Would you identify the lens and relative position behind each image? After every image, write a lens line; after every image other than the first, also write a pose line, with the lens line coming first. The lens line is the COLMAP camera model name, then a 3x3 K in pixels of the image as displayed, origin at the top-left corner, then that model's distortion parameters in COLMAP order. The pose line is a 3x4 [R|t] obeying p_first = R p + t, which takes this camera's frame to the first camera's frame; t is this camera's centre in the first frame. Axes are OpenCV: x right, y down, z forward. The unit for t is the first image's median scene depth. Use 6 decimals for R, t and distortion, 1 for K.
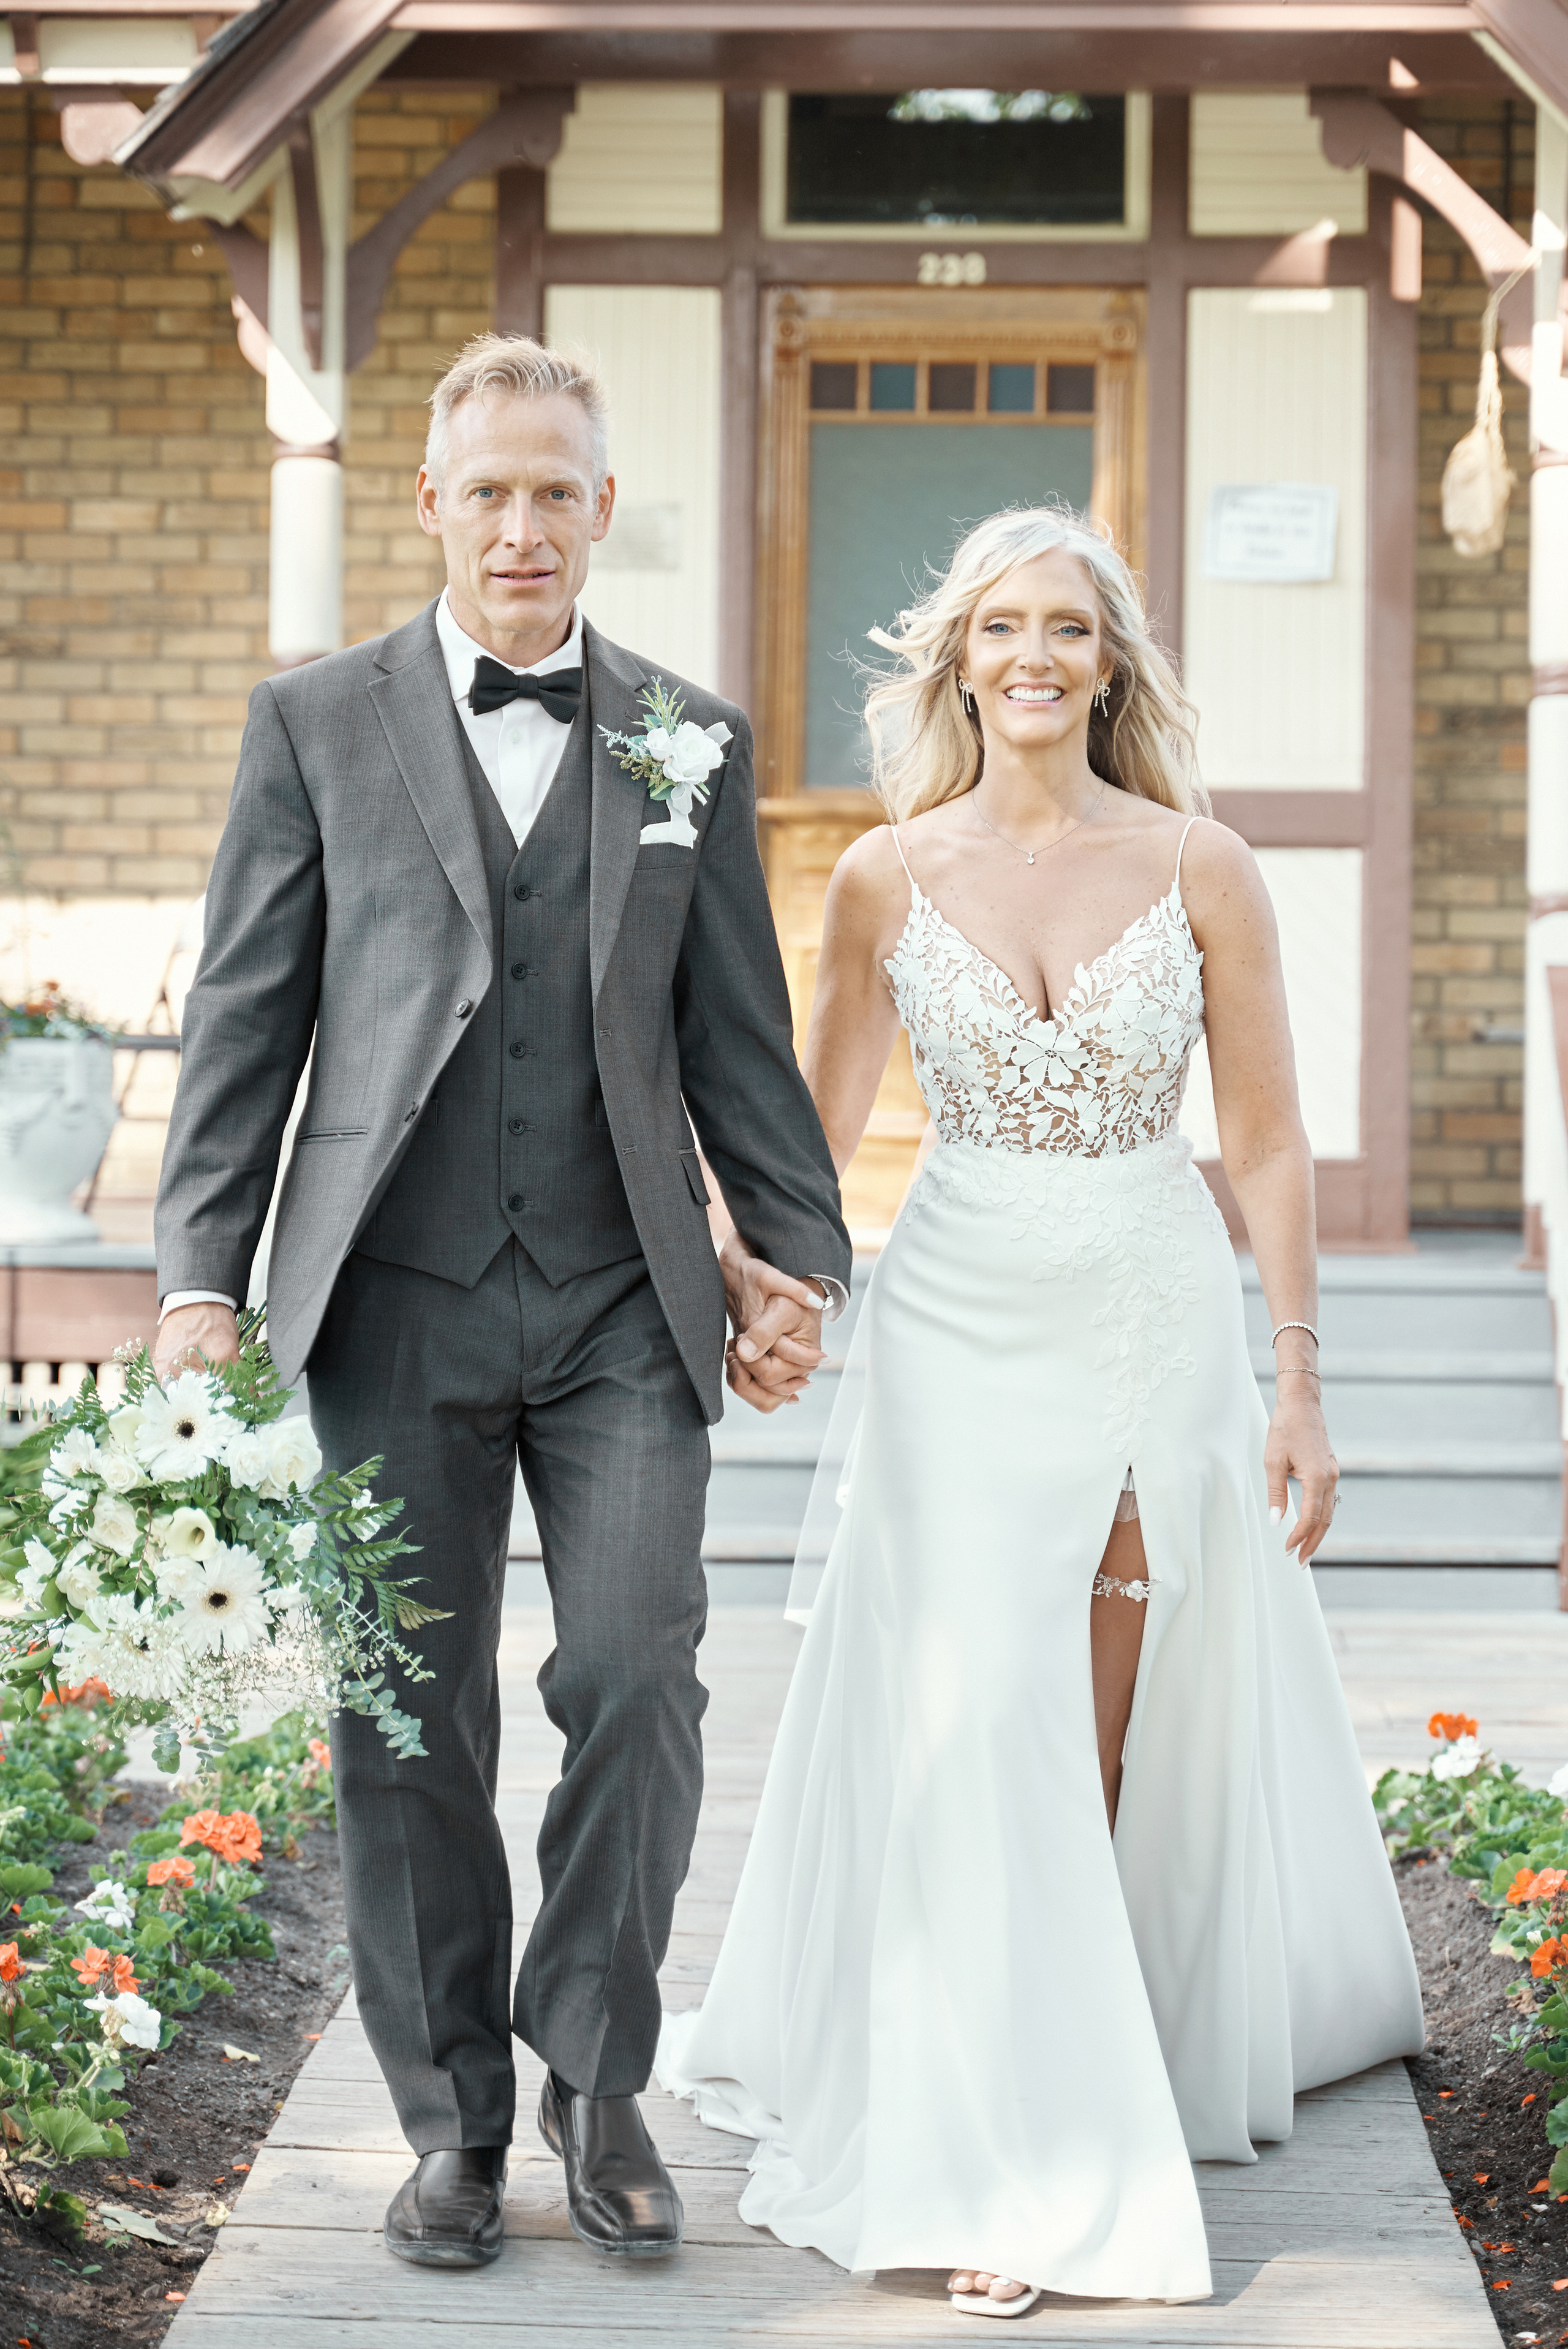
lens RADIAL K [[6718.1, 0, 784.0], [0, 6718.1, 1174.5], [0, 0, 1]] dist [0.004540, -9.267318]
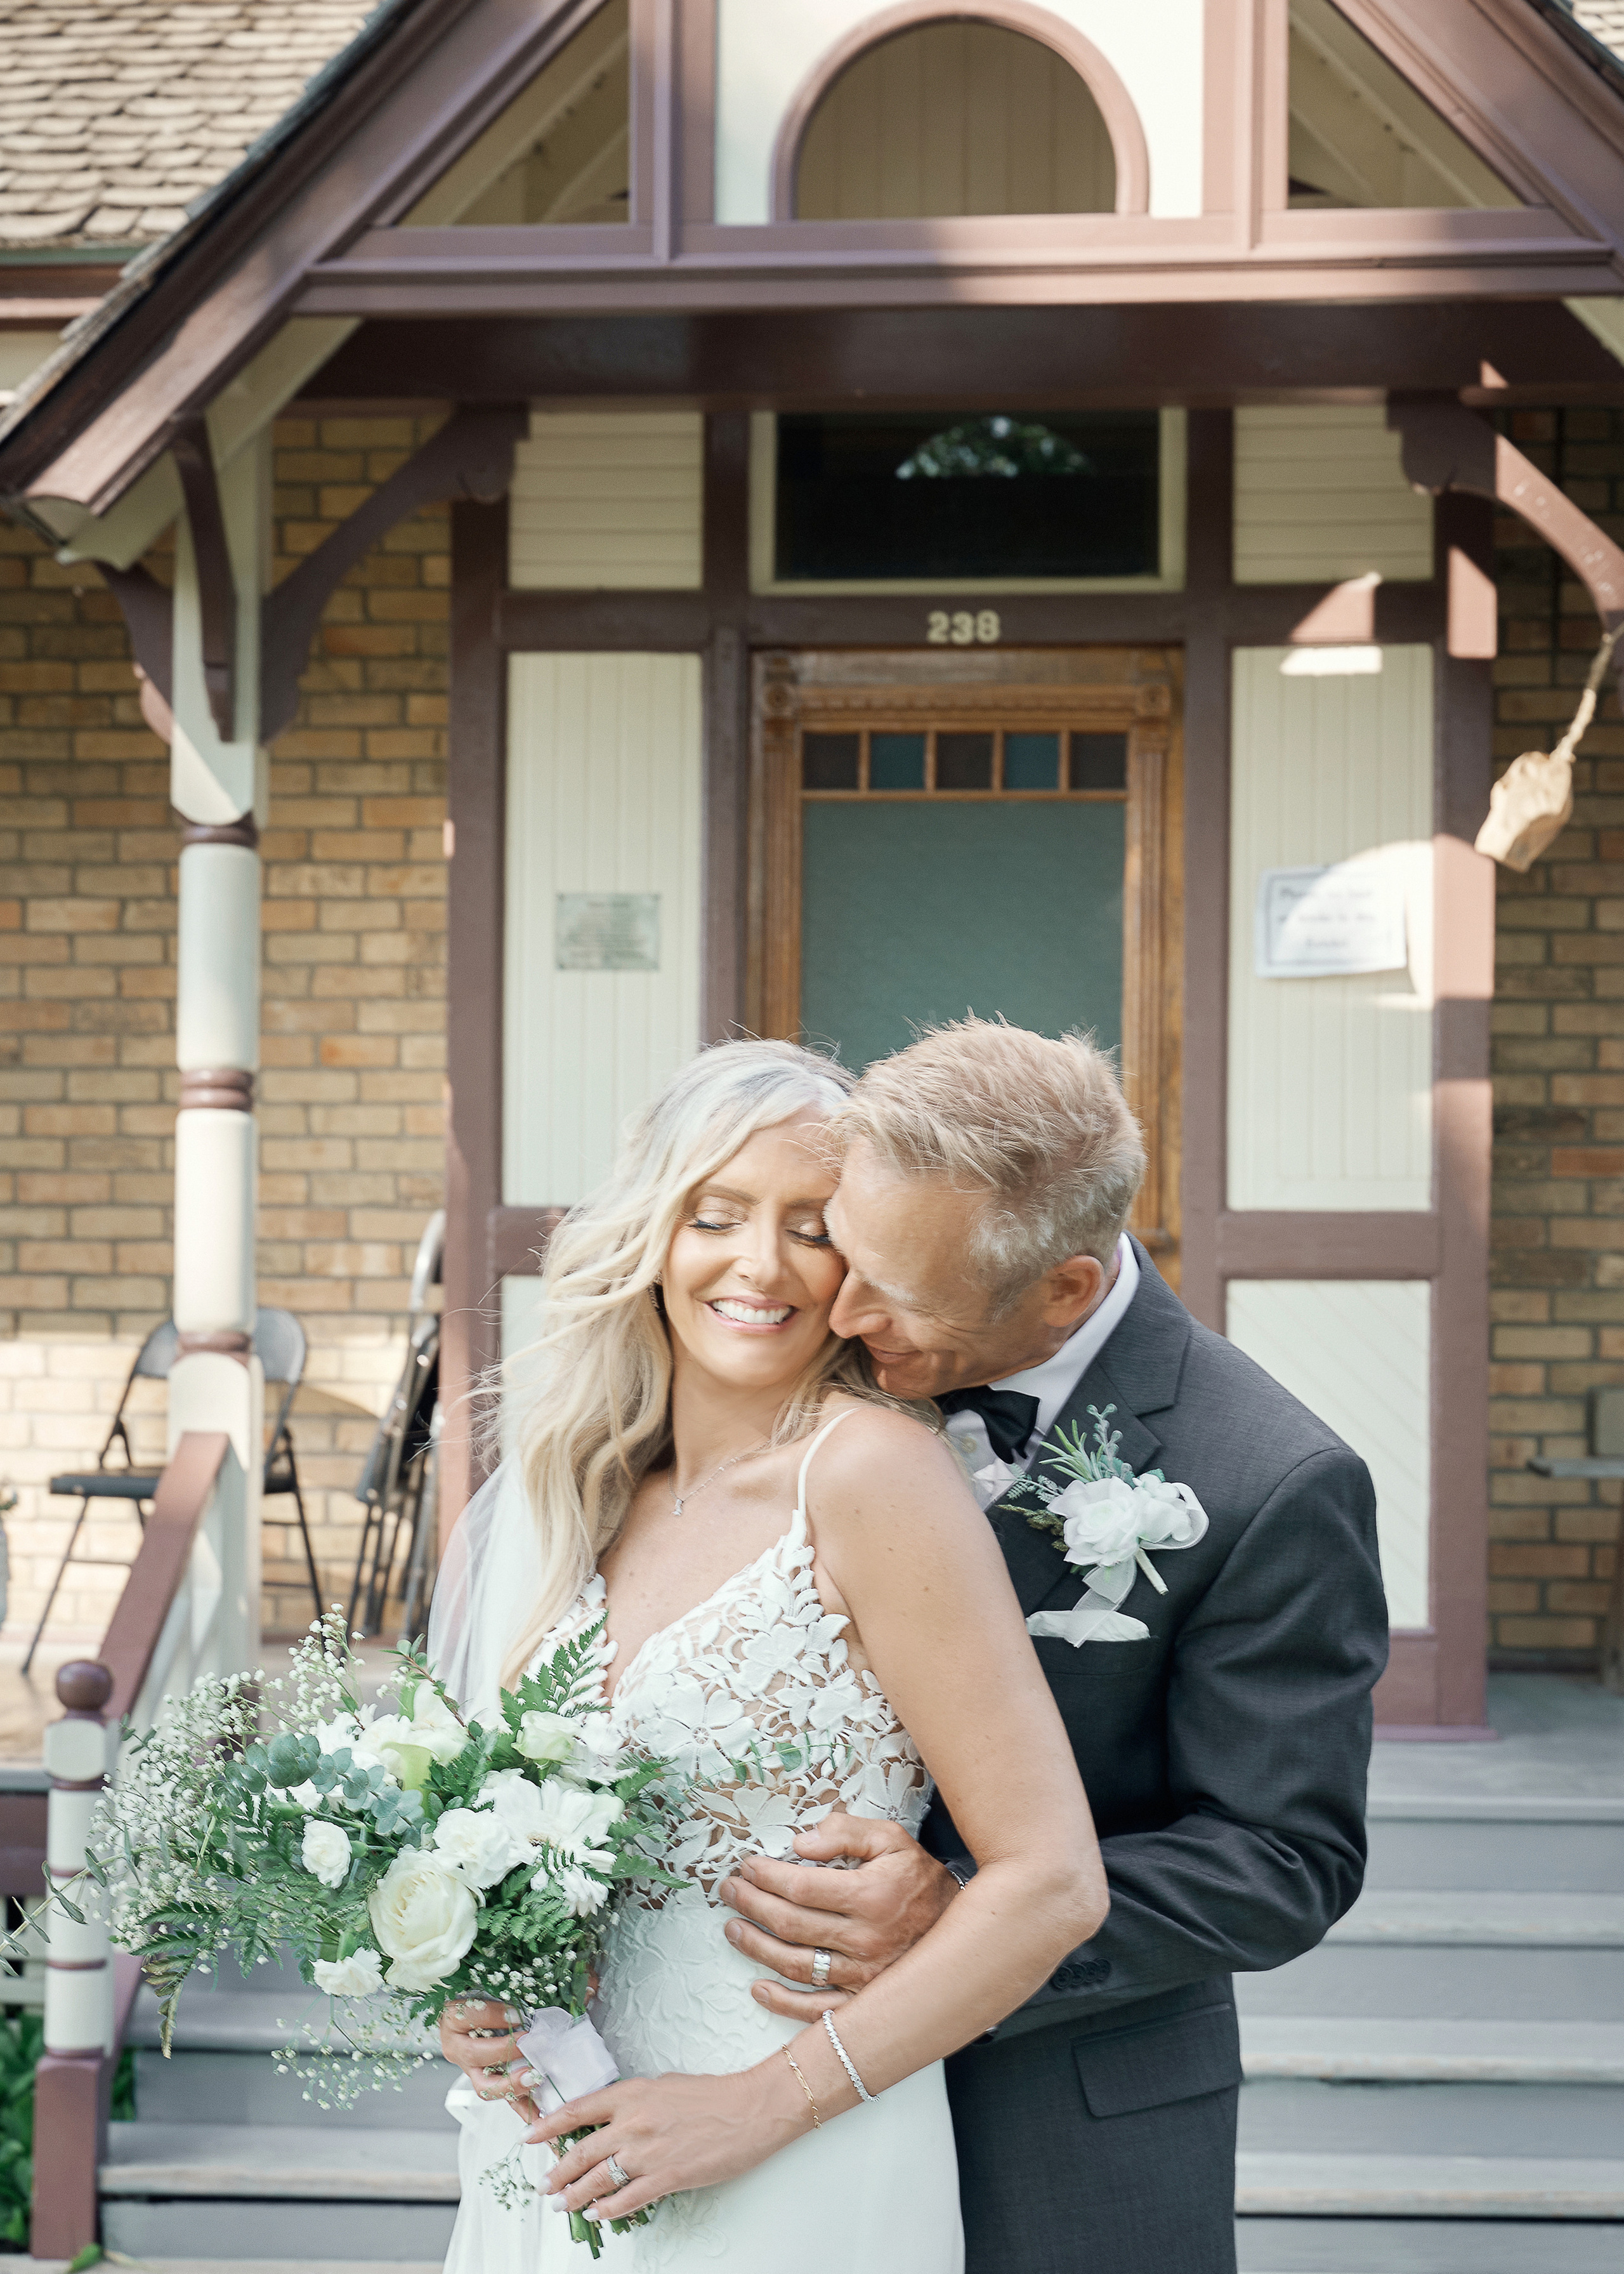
lens RADIAL K [[3152.2, 0, 812.0], [0, 3152.2, 1137.0], [0, 0, 1]] dist [-0.201733, -0.013718]
pose [[0.999969, -0.007742, 0.001227, 0.004006], [0.007779, 0.999404, -0.033641, -0.053584], [-0.000965, 0.033650, 0.999433, 0.584494]]
